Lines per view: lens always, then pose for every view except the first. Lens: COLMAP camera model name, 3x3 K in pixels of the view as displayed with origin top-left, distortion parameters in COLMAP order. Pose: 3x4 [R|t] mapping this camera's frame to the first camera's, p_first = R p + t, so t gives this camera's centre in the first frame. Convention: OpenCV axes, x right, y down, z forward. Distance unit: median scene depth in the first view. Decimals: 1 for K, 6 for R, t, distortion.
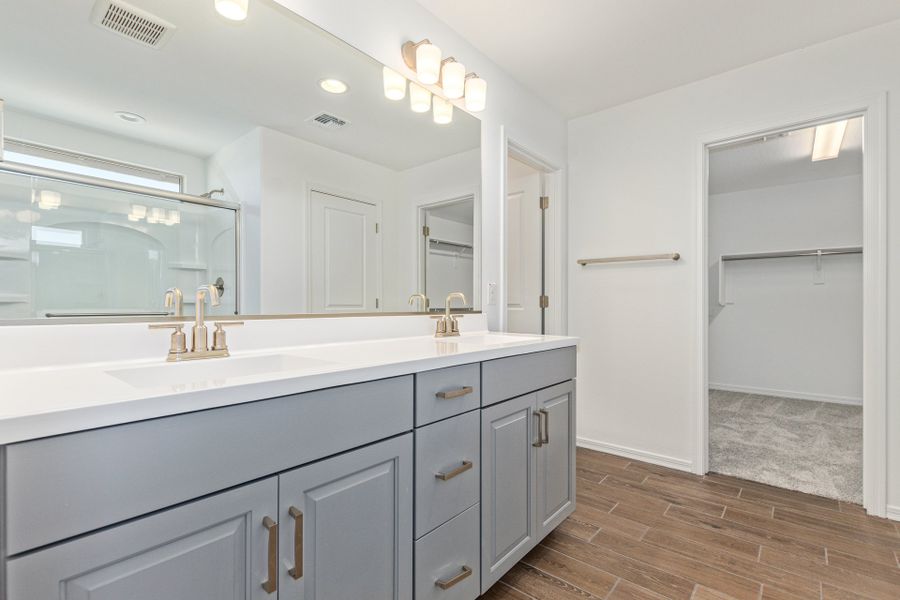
lens RADIAL K [[413.8, 0, 445.8], [0, 413.8, 305.0], [0, 0, 1]] dist [0.007942, -0.003251]
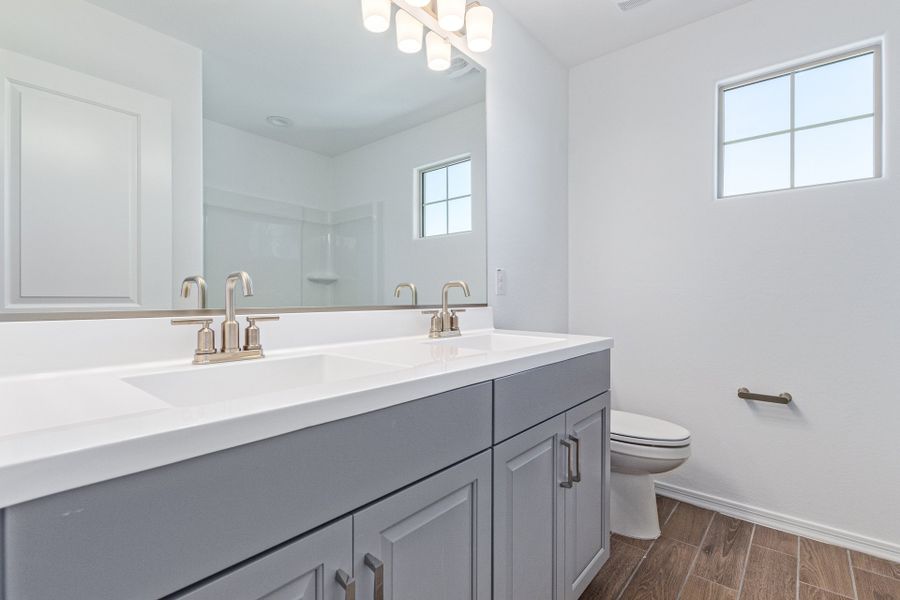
lens RADIAL K [[413.8, 0, 449.6], [0, 413.8, 300.4], [0, 0, 1]] dist [0.007942, -0.003251]
pose [[0.999918, -0.003130, 0.012390, 0.003653], [0.003054, 0.999977, 0.006138, 0.002674], [-0.012409, -0.006099, 0.999904, 0.214606]]
